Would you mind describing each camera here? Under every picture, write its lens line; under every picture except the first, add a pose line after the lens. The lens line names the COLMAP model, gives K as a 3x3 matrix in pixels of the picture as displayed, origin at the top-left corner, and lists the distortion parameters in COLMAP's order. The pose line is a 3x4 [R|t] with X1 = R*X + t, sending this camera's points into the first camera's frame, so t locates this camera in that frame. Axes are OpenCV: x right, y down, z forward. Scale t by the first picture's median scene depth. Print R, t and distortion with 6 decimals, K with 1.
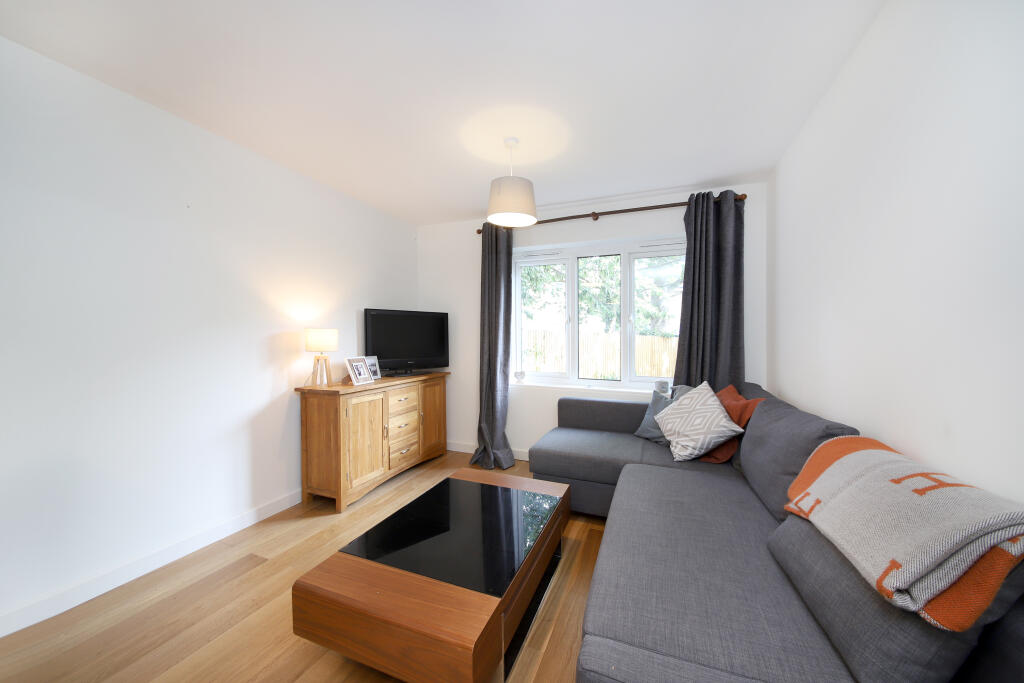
lens RADIAL K [[360.7, 0, 516.2], [0, 360.7, 344.5], [0, 0, 1]] dist [0.000523, -0.000088]
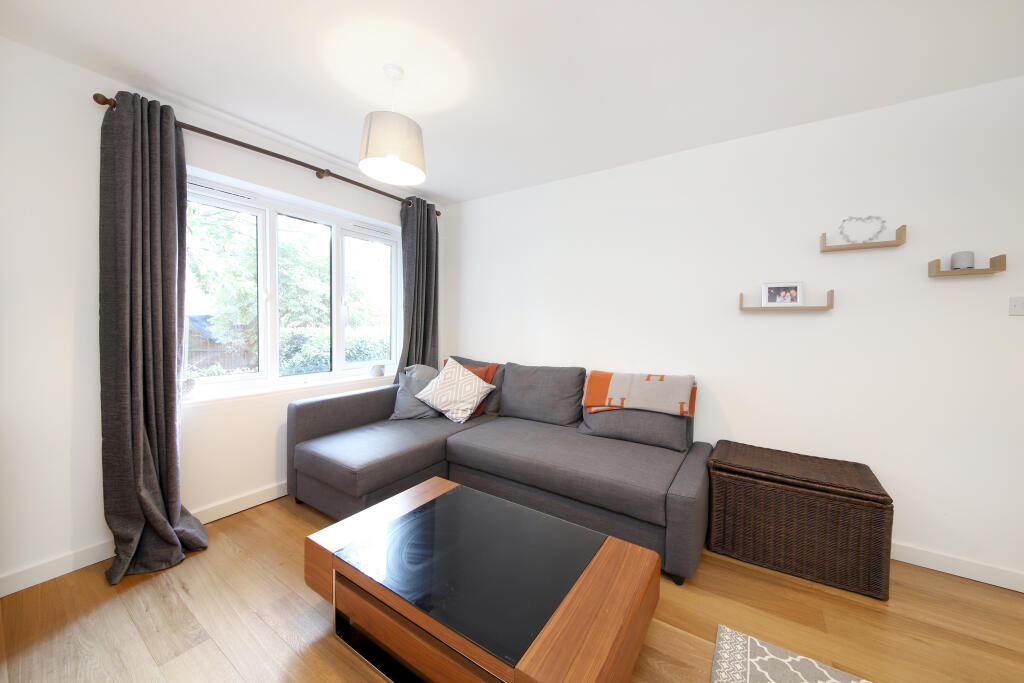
lens RADIAL K [[360.7, 0, 518.8], [0, 360.7, 334.2], [0, 0, 1]] dist [0.000523, -0.000088]
pose [[0.210059, -0.038741, 0.976921, -0.691764], [0.006631, 0.999248, 0.038201, -0.026739], [-0.977666, -0.001547, 0.210158, 0.540698]]
